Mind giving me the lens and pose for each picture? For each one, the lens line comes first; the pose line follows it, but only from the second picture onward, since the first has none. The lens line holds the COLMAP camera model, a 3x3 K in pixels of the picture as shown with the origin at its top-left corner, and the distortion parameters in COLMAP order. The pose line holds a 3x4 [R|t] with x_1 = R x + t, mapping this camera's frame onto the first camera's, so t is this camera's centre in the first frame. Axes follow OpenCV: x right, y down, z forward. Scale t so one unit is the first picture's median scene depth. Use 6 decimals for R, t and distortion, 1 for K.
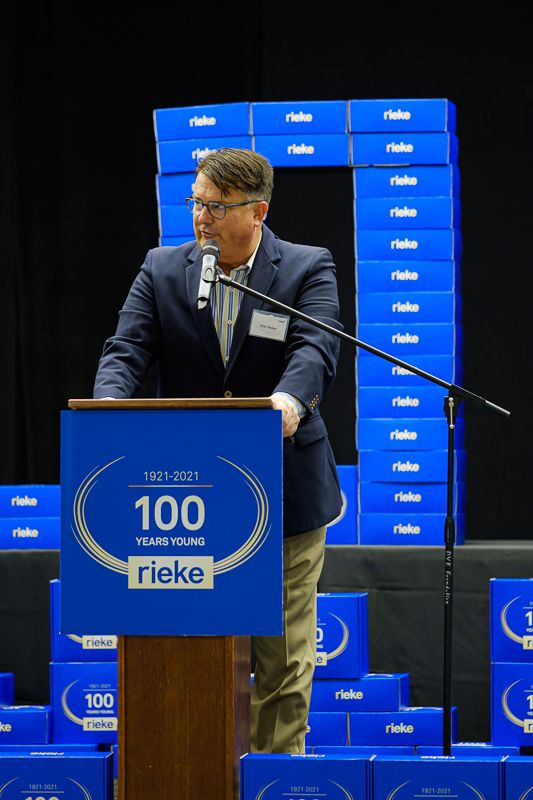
lens RADIAL K [[3020.7, 0, 266.5], [0, 3020.7, 400.0], [0, 0, 1]] dist [0.067304, 1.877725]
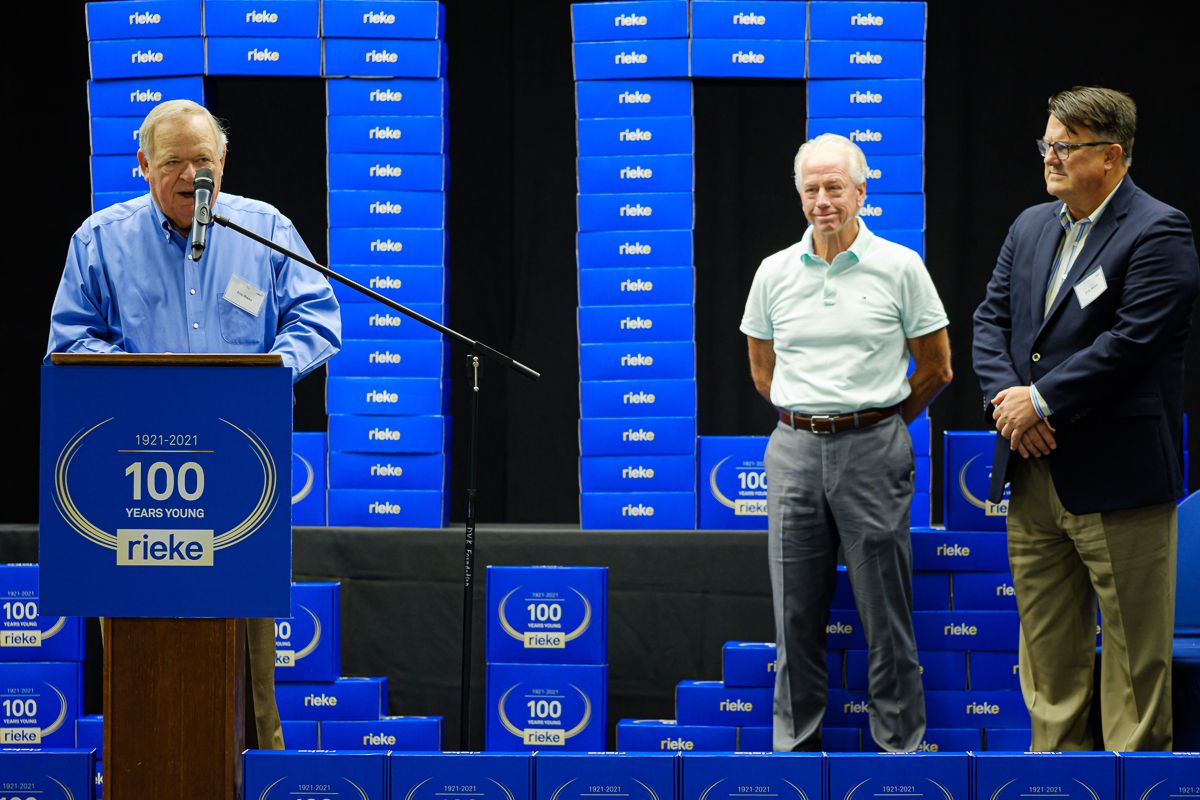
lens RADIAL K [[4531.1, 0, 600.0], [0, 4531.1, 400.0], [0, 0, 1]] dist [0.067304, 1.877725]
pose [[0.990701, 0.012965, 0.135438, -0.084301], [-0.014654, 0.999827, 0.011476, -0.003843], [-0.135265, -0.013354, 0.990719, -0.339034]]
